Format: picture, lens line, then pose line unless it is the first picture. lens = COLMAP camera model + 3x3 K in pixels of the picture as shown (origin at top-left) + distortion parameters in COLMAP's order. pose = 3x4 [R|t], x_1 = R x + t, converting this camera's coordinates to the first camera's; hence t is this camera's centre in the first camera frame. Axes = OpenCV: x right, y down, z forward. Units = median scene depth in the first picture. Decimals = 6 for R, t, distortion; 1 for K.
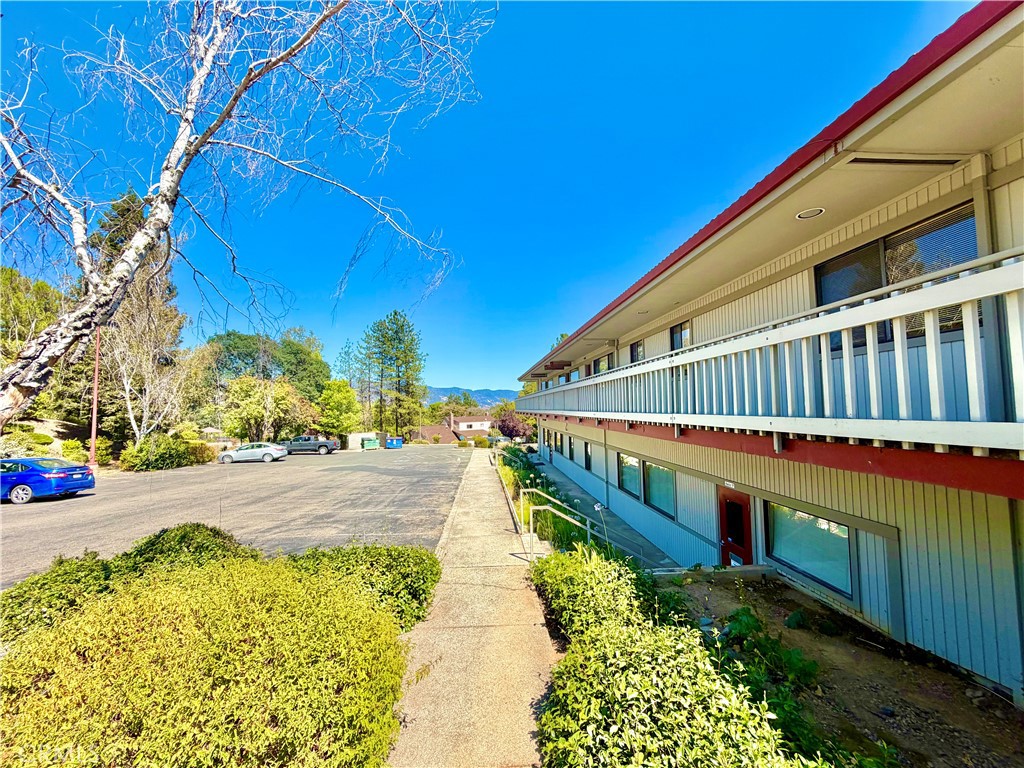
lens RADIAL K [[408.5, 0, 509.7], [0, 408.5, 382.8], [0, 0, 1]] dist [-0.000335, 0.000092]
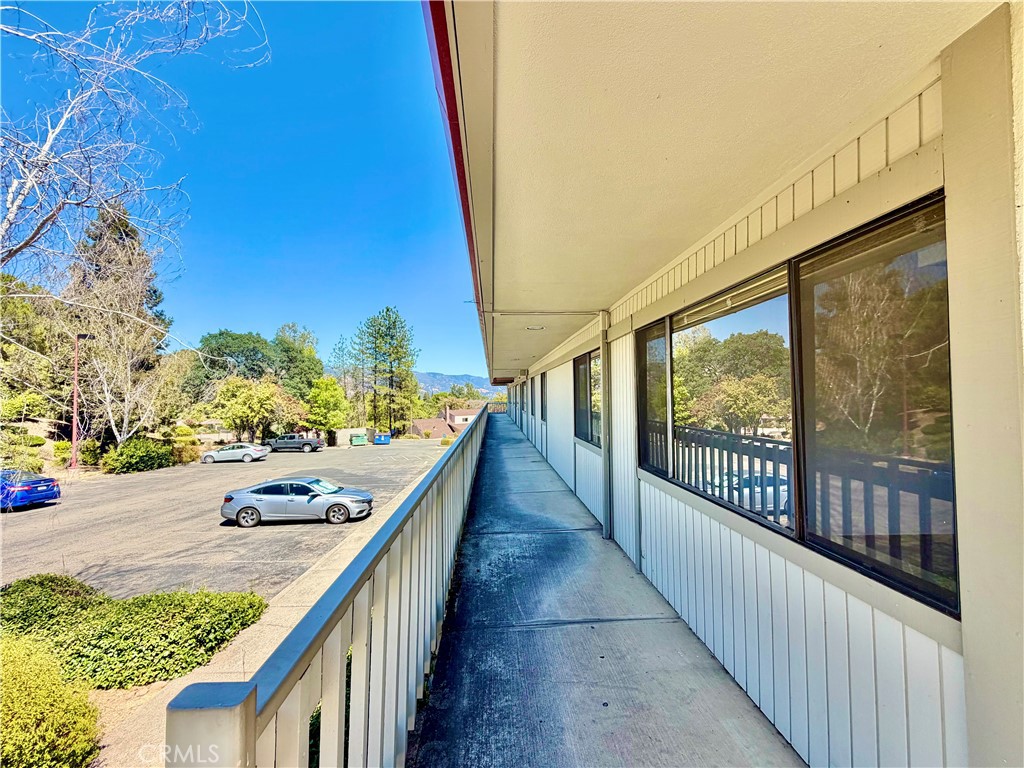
lens RADIAL K [[408.5, 0, 511.1], [0, 408.5, 384.7], [0, 0, 1]] dist [-0.000335, 0.000092]
pose [[0.999686, 0.006356, -0.024254, 0.088779], [-0.005496, 0.999360, 0.035357, -0.037555], [0.024464, -0.035213, 0.999080, -0.021431]]
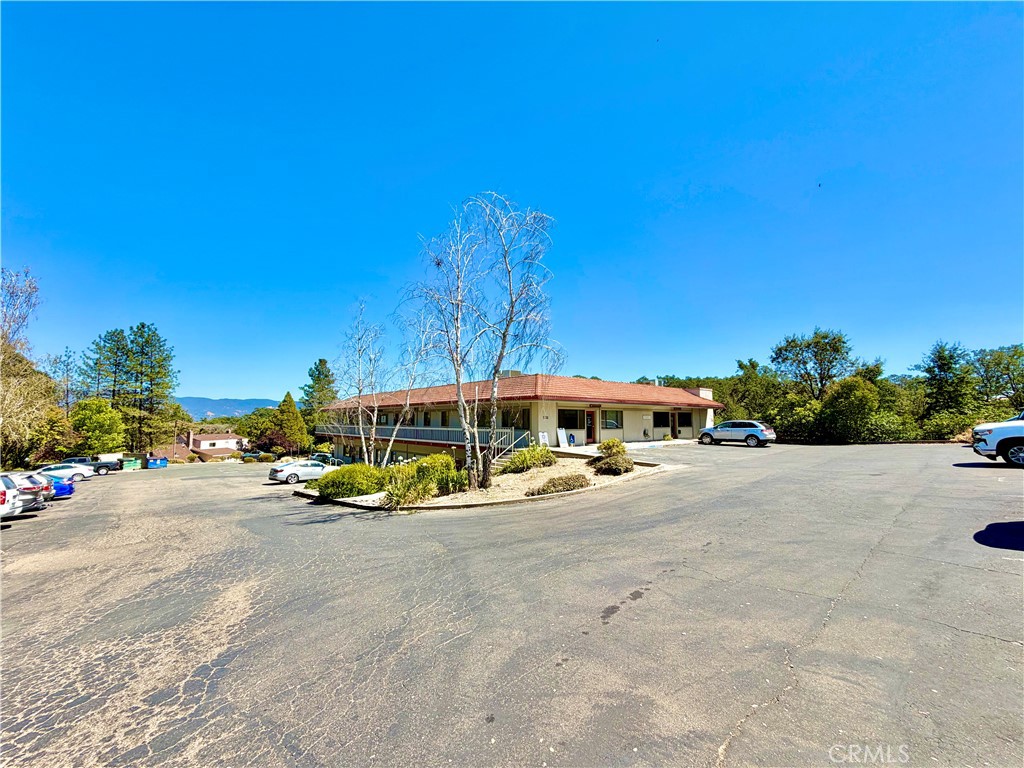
lens RADIAL K [[408.5, 0, 512.1], [0, 408.5, 384.1], [0, 0, 1]] dist [-0.000335, 0.000092]
pose [[0.794548, 0.060346, 0.604195, -0.283155], [-0.041708, 0.998123, -0.044842, -0.050435], [-0.605767, 0.010430, 0.795574, -0.442286]]
